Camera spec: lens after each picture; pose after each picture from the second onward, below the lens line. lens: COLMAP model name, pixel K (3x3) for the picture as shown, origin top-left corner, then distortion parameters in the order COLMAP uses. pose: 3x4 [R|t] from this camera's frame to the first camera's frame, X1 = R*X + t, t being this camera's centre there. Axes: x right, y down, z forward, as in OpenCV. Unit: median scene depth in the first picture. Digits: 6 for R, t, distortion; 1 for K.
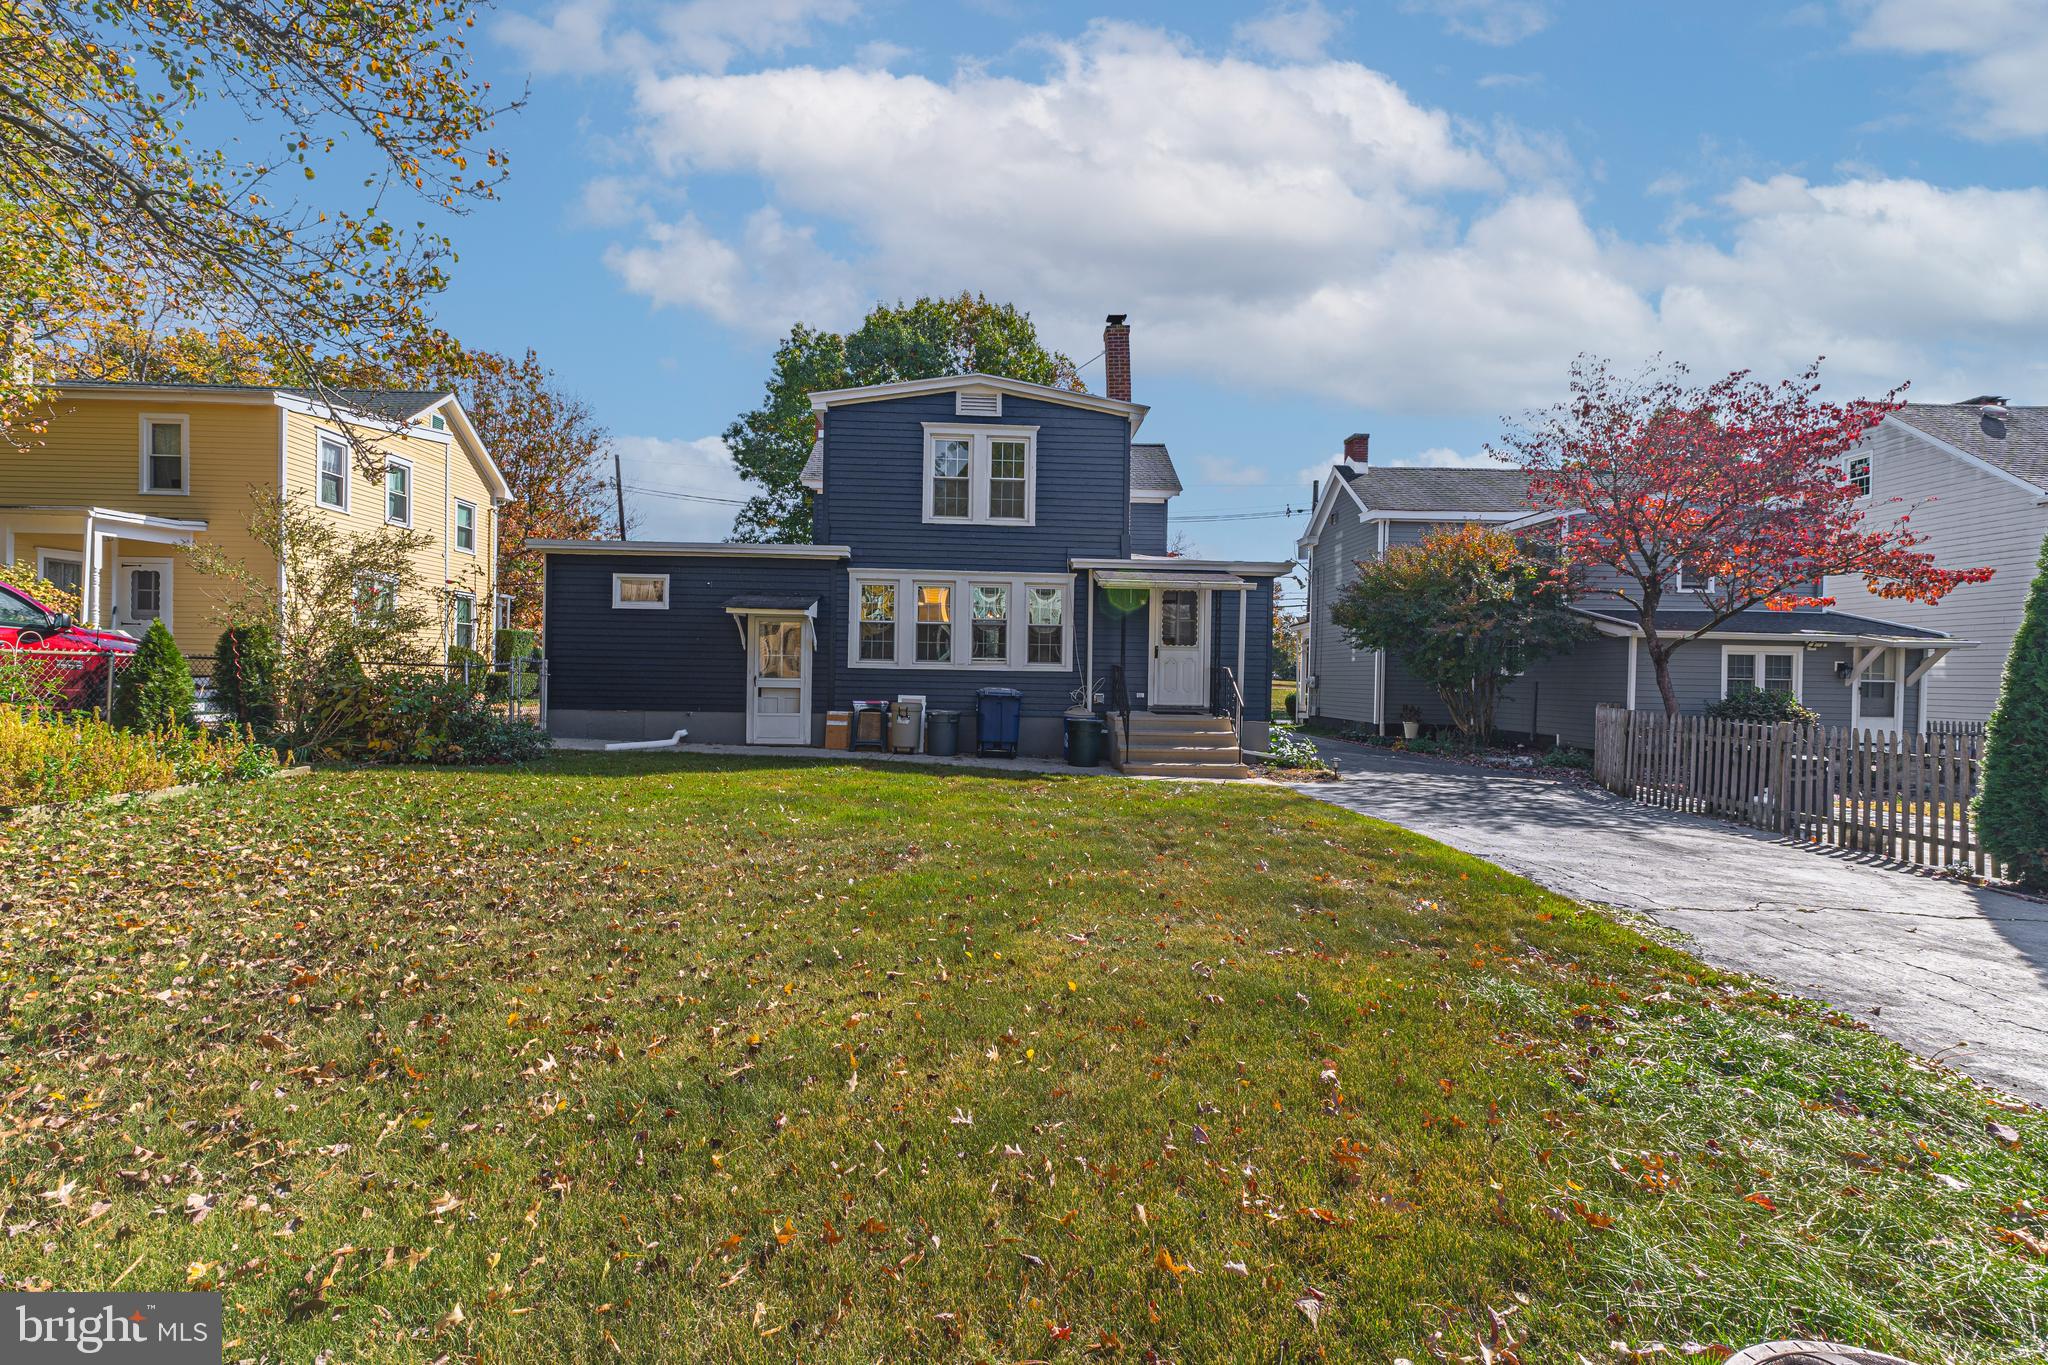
lens RADIAL K [[872.5, 0, 1033.1], [0, 872.5, 680.1], [0, 0, 1]] dist [0.000004, 0.000062]
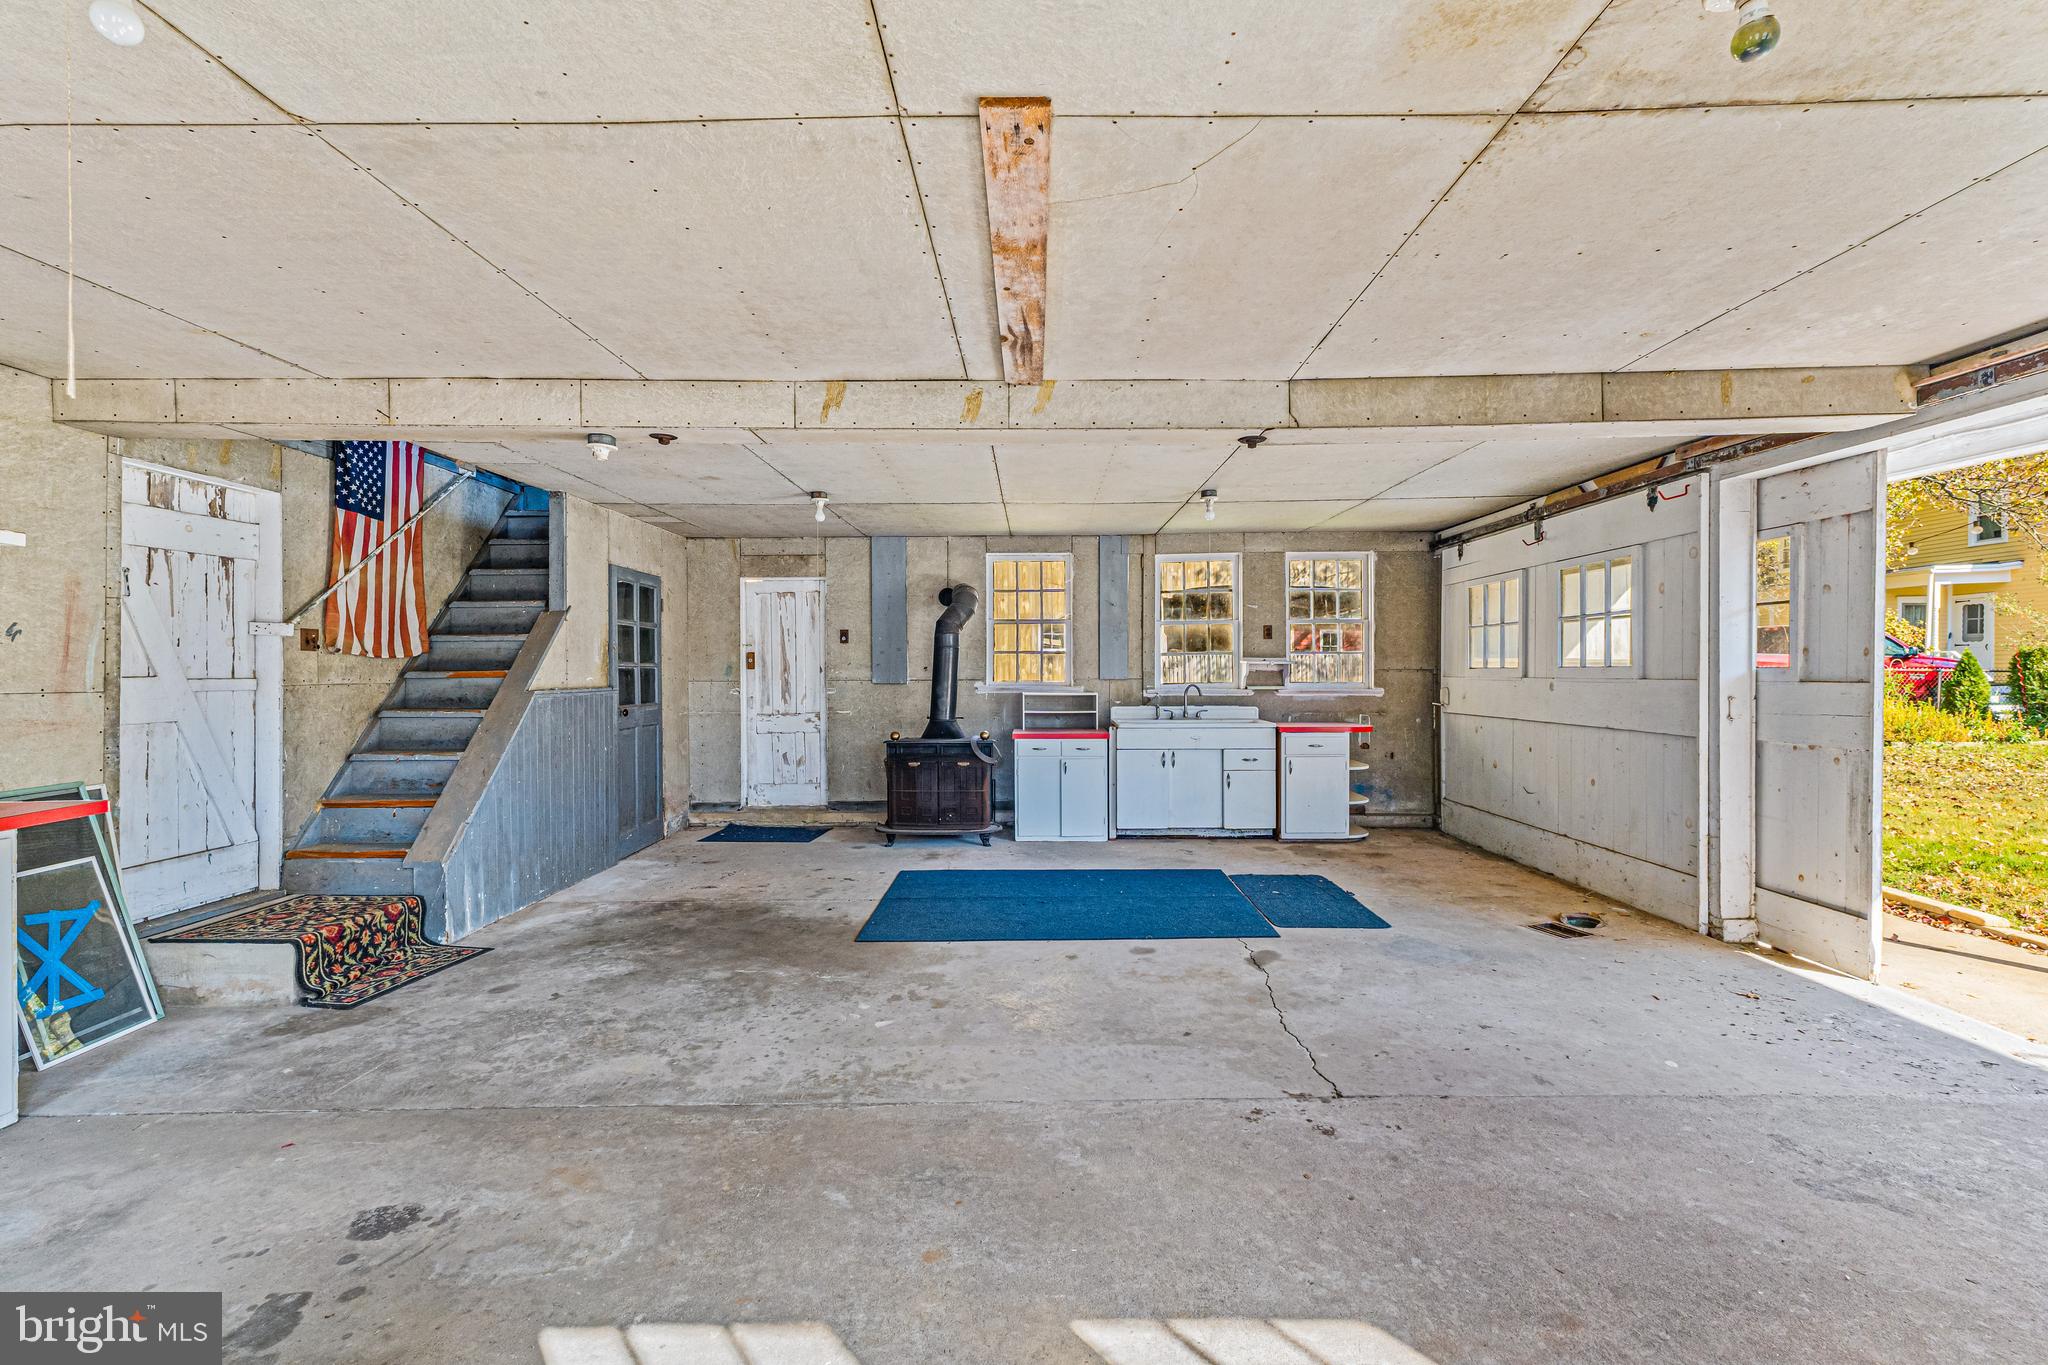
lens RADIAL K [[872.5, 0, 1033.1], [0, 872.5, 680.1], [0, 0, 1]] dist [0.000004, 0.000062]
pose [[-0.059586, -0.006834, -0.998200, 0.677124], [-0.001658, 0.999976, -0.006748, 0.003249], [0.998222, 0.001253, -0.059596, -0.602236]]
